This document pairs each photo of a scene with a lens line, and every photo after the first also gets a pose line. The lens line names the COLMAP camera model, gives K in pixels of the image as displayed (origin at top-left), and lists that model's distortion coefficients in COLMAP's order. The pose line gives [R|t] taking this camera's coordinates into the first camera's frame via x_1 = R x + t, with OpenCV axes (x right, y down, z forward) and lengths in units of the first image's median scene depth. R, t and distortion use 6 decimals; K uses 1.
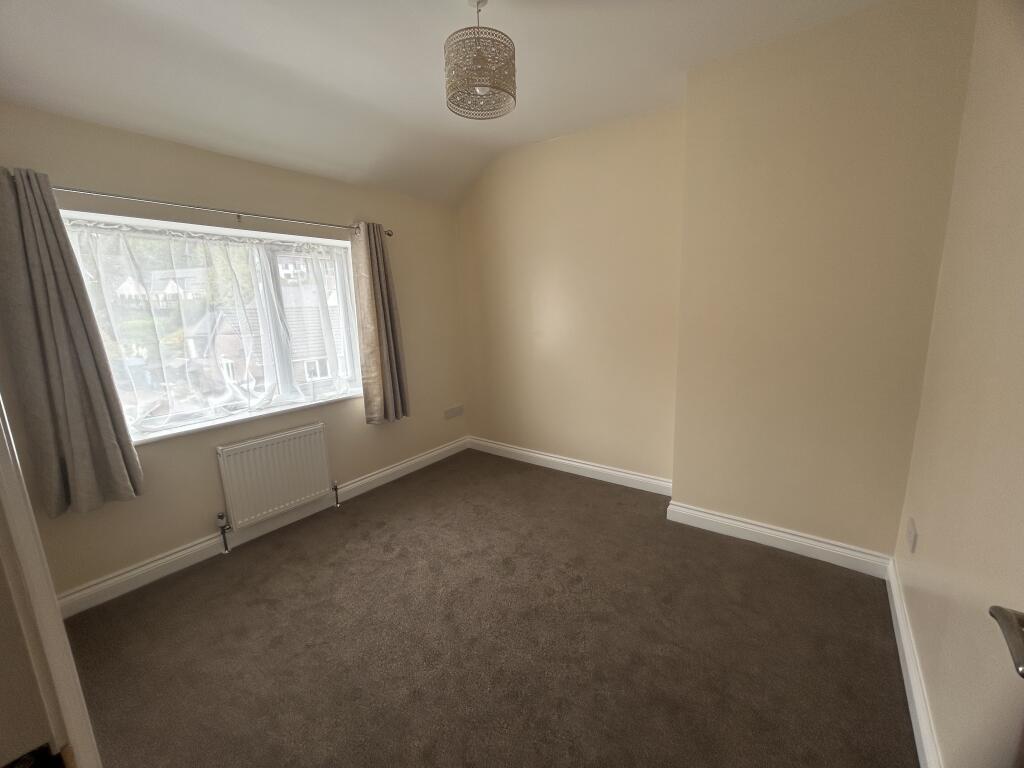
lens RADIAL K [[412.6, 0, 514.4], [0, 412.6, 385.9], [0, 0, 1]] dist [-0.000645, -0.000080]
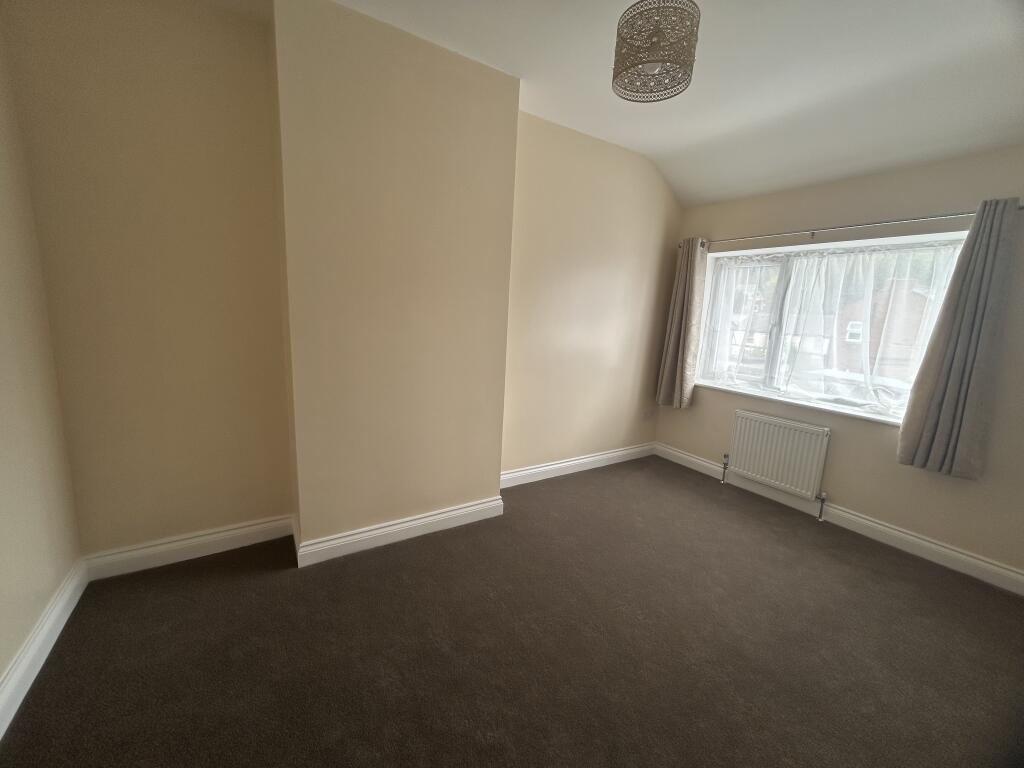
lens RADIAL K [[412.6, 0, 514.4], [0, 412.6, 385.9], [0, 0, 1]] dist [-0.000645, -0.000080]
pose [[-0.325157, 0.192864, -0.925784, 0.761332], [-0.216092, 0.937927, 0.271290, -0.129657], [0.920640, 0.288266, -0.263297, 0.619935]]
